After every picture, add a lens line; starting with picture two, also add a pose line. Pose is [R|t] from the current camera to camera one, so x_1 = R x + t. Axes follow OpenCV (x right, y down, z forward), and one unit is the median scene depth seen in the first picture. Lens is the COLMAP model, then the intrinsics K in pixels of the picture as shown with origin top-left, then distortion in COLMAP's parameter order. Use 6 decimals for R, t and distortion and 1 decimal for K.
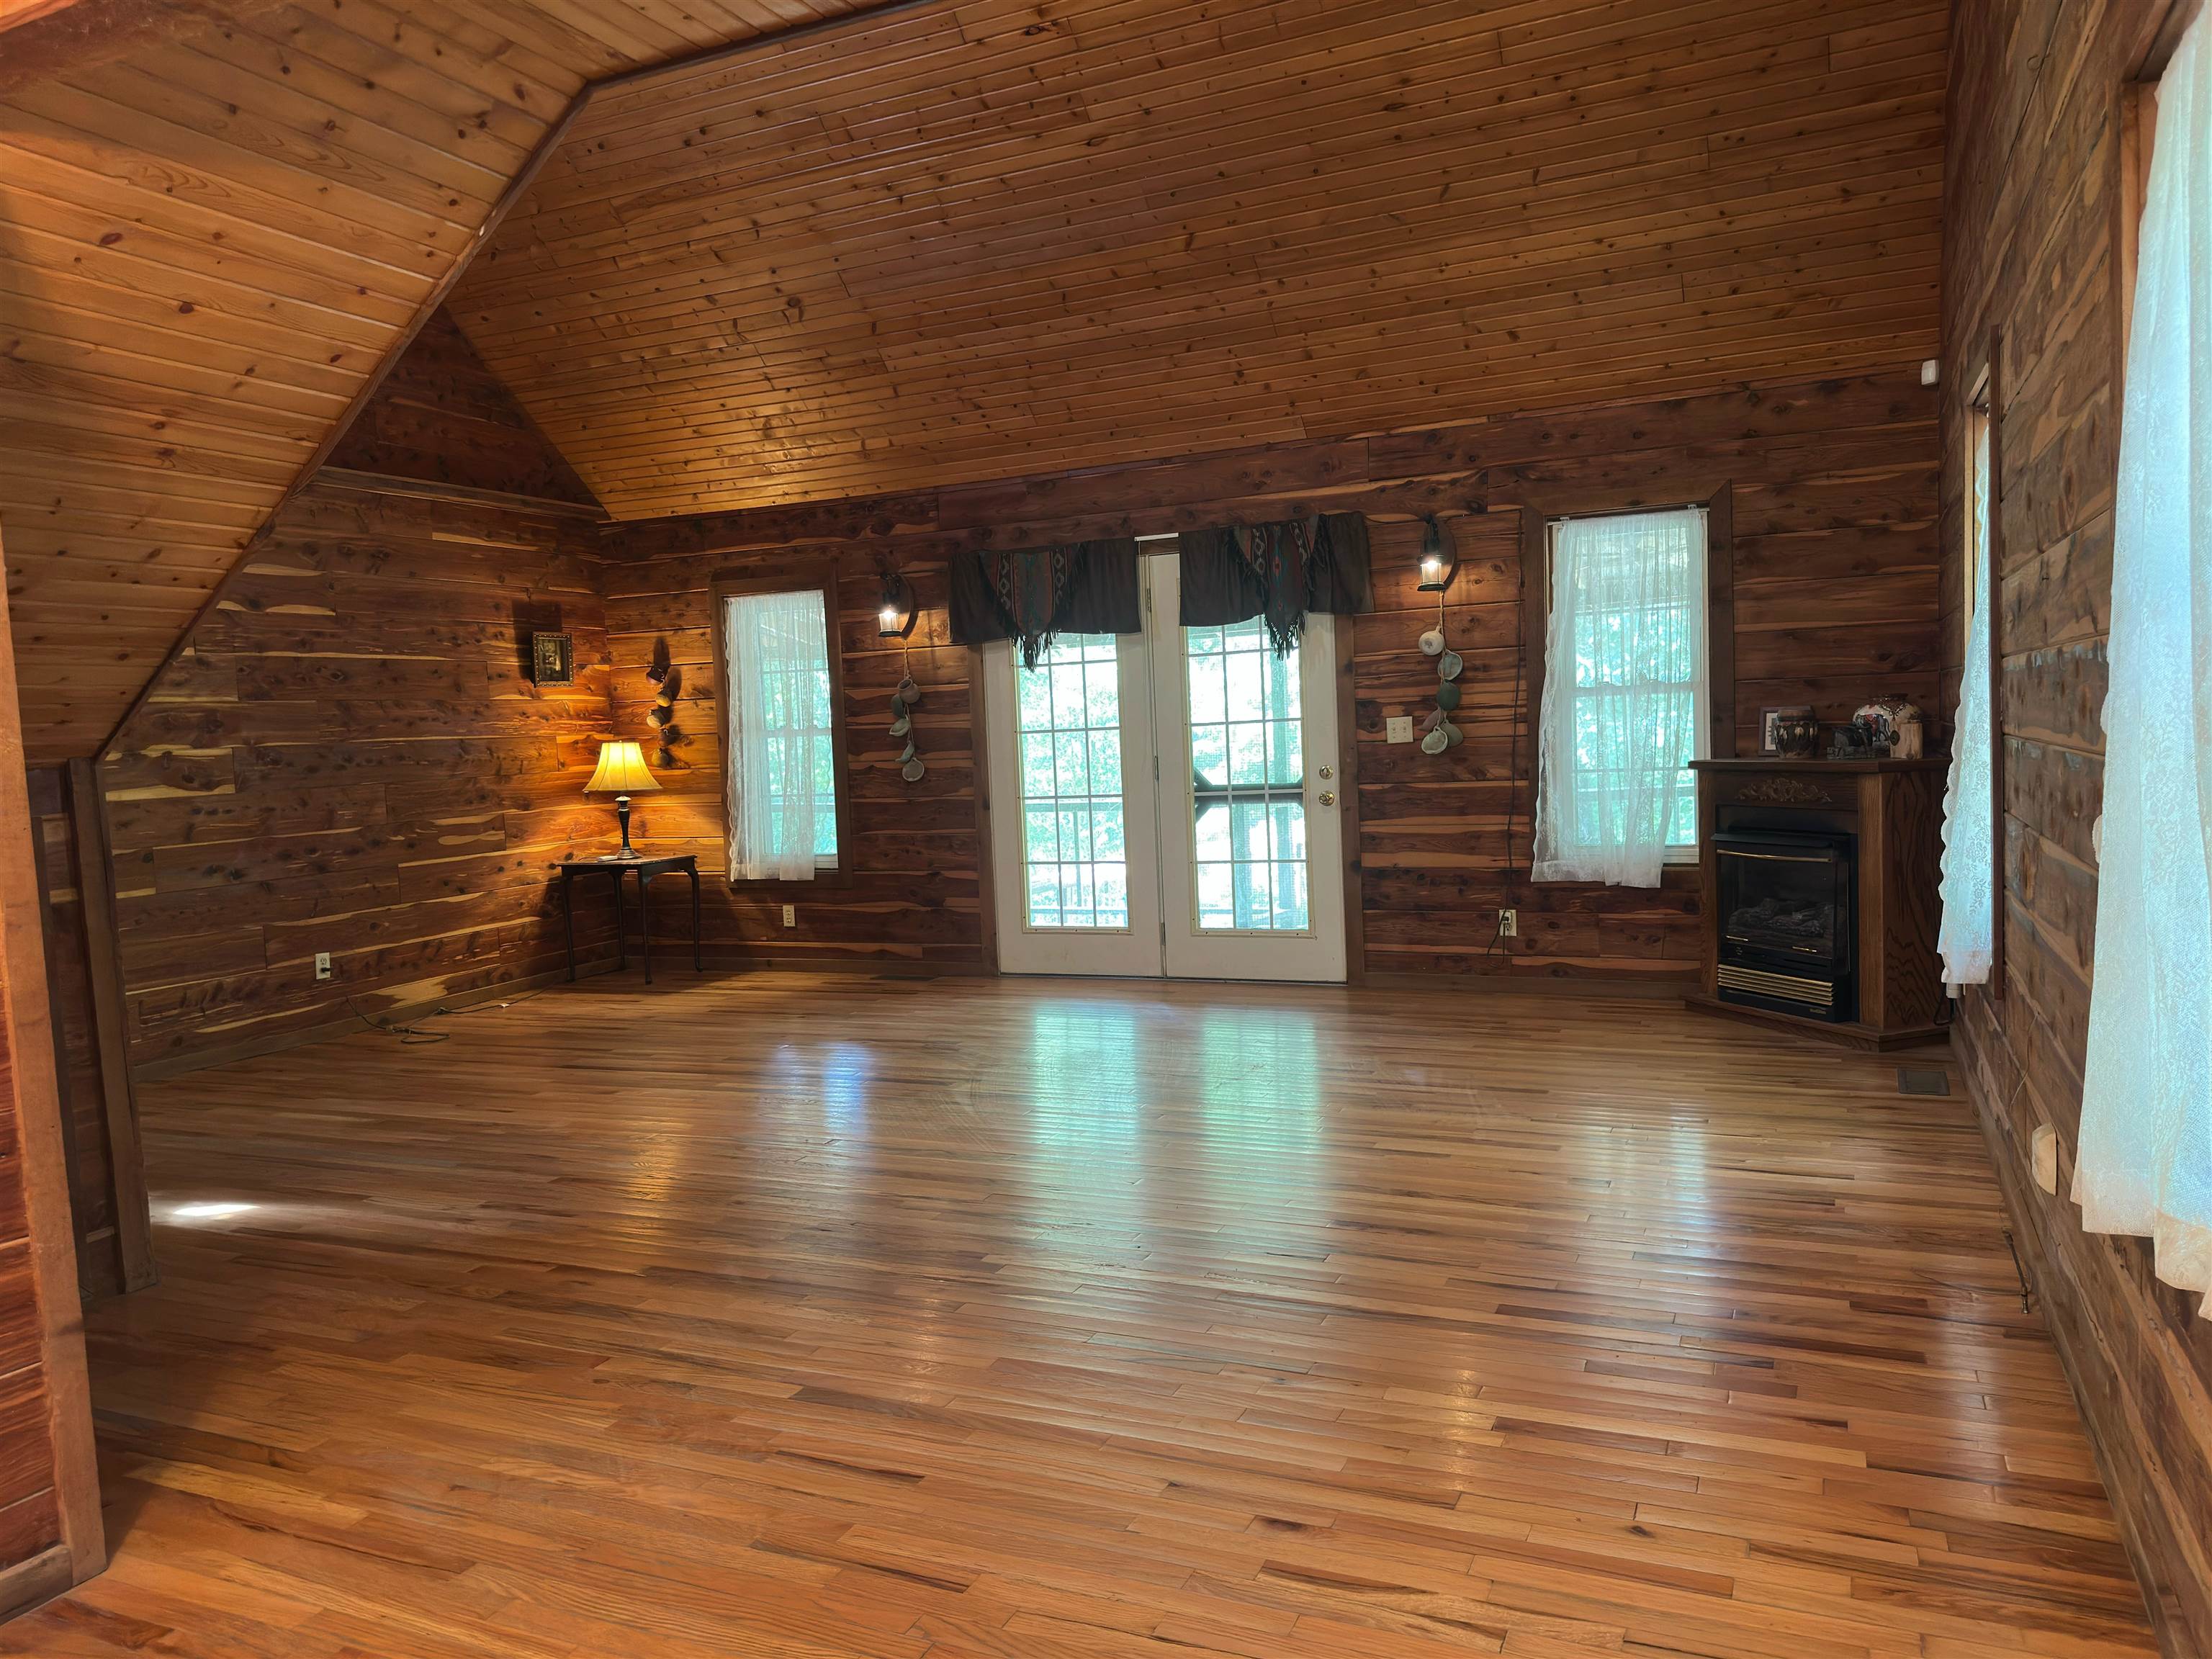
lens RADIAL K [[1551.8, 0, 1116.1], [0, 1551.8, 838.7], [0, 0, 1]] dist [0.069933, -0.040878]
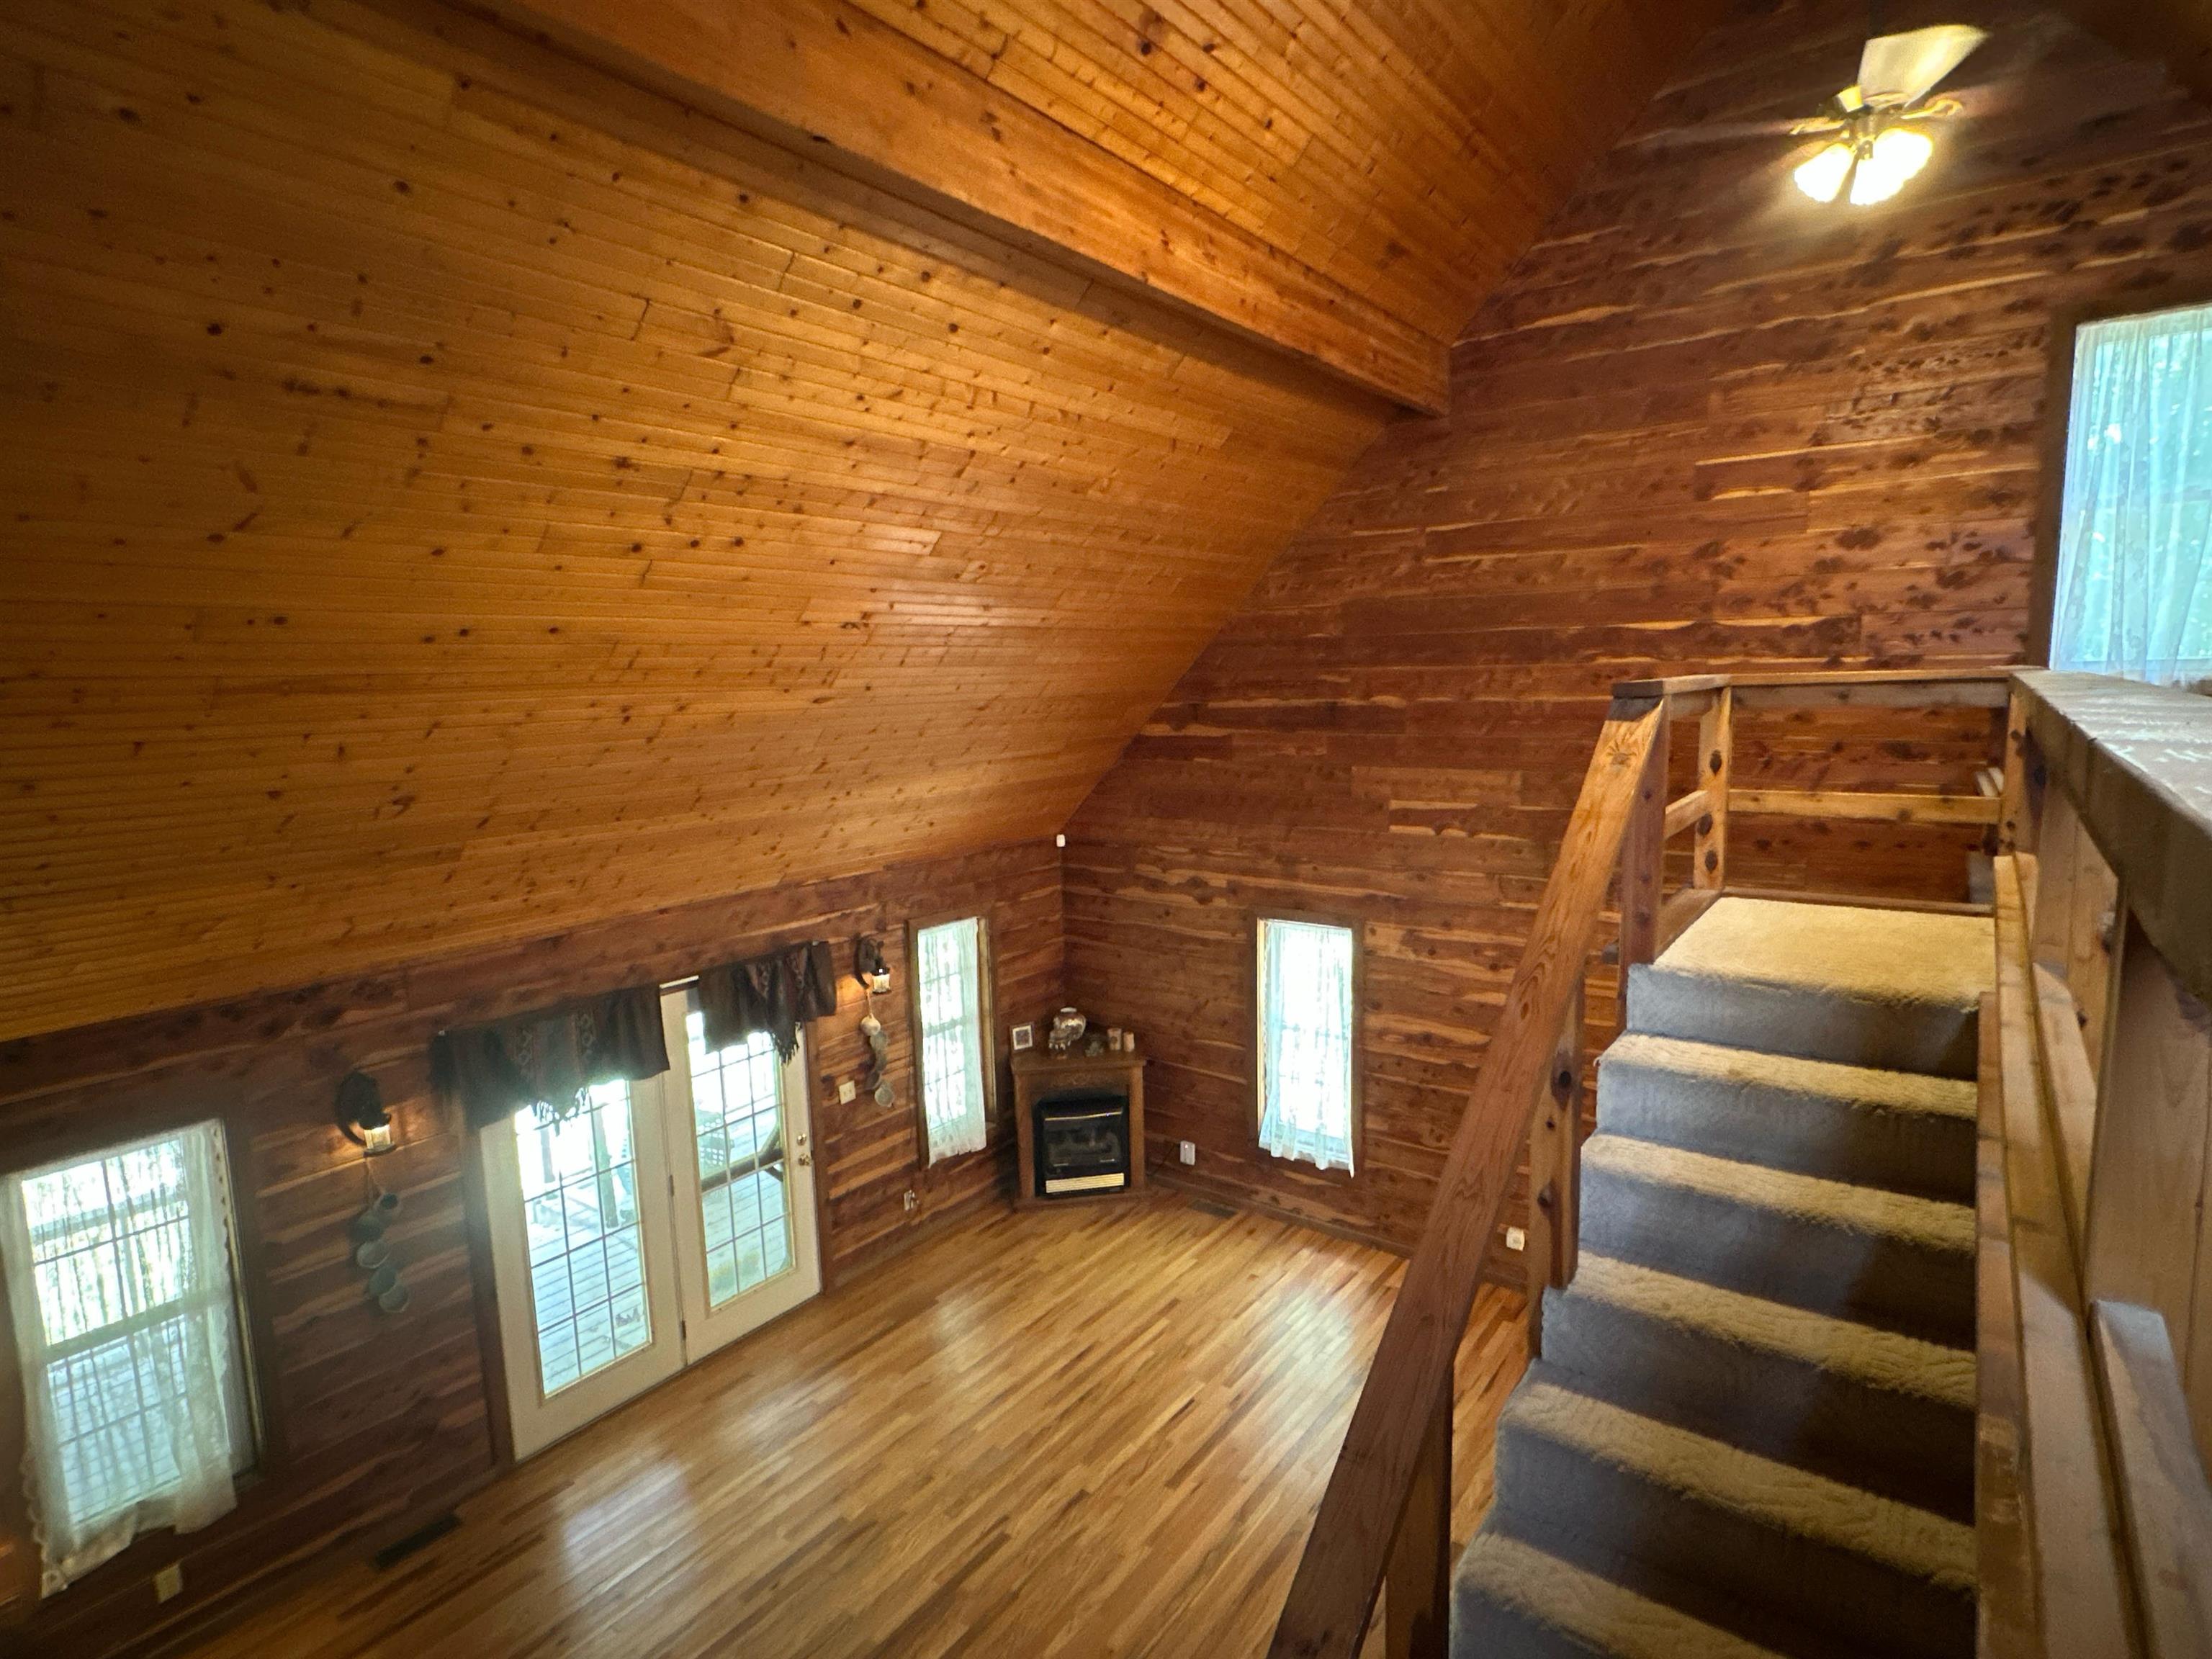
lens RADIAL K [[1149.8, 0, 1095.9], [0, 1149.8, 820.3], [0, 0, 1]] dist [0.003347, -0.003011]
pose [[0.212413, -0.084237, 0.973542, -0.723559], [0.081212, 0.994353, 0.068319, -0.354913], [-0.973800, 0.064551, 0.218054, 0.556540]]
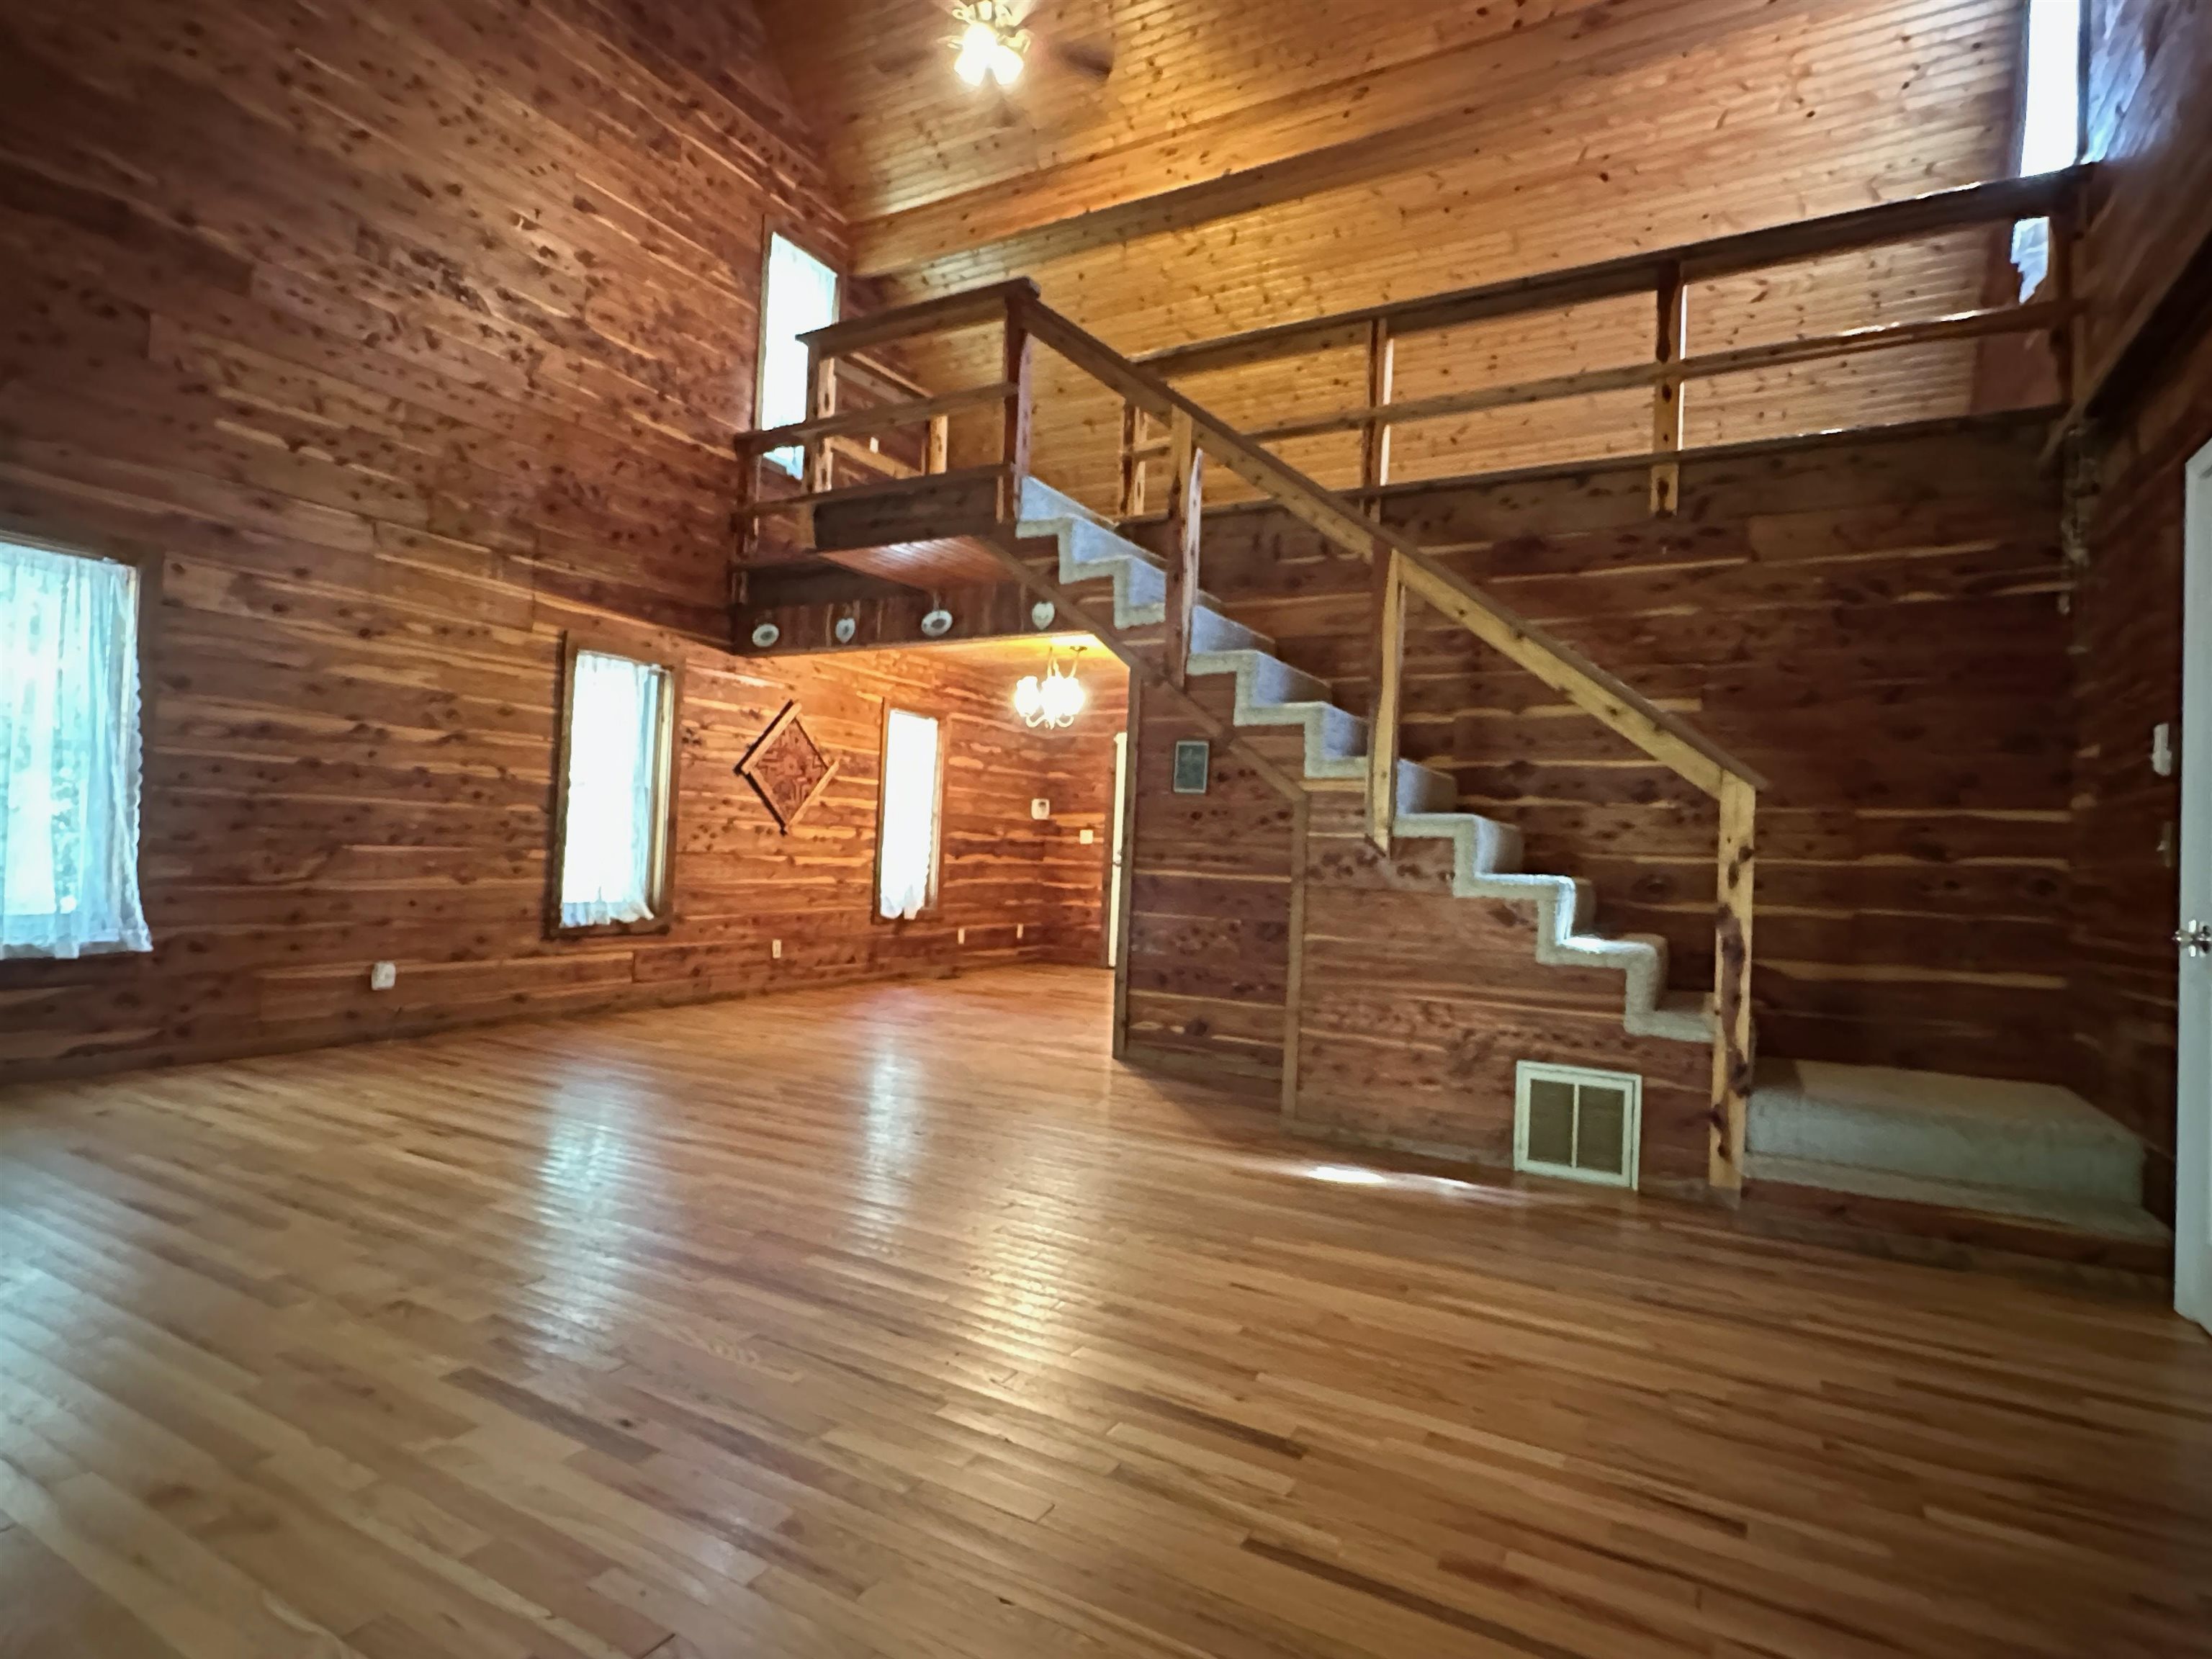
lens RADIAL K [[1149.8, 0, 1105.8], [0, 1149.8, 817.8], [0, 0, 1]] dist [0.003347, -0.003011]
pose [[-0.996747, 0.008708, 0.080125, -0.290765], [0.011462, 0.999357, 0.033985, -0.038850], [-0.079778, 0.034793, -0.996205, 1.184342]]
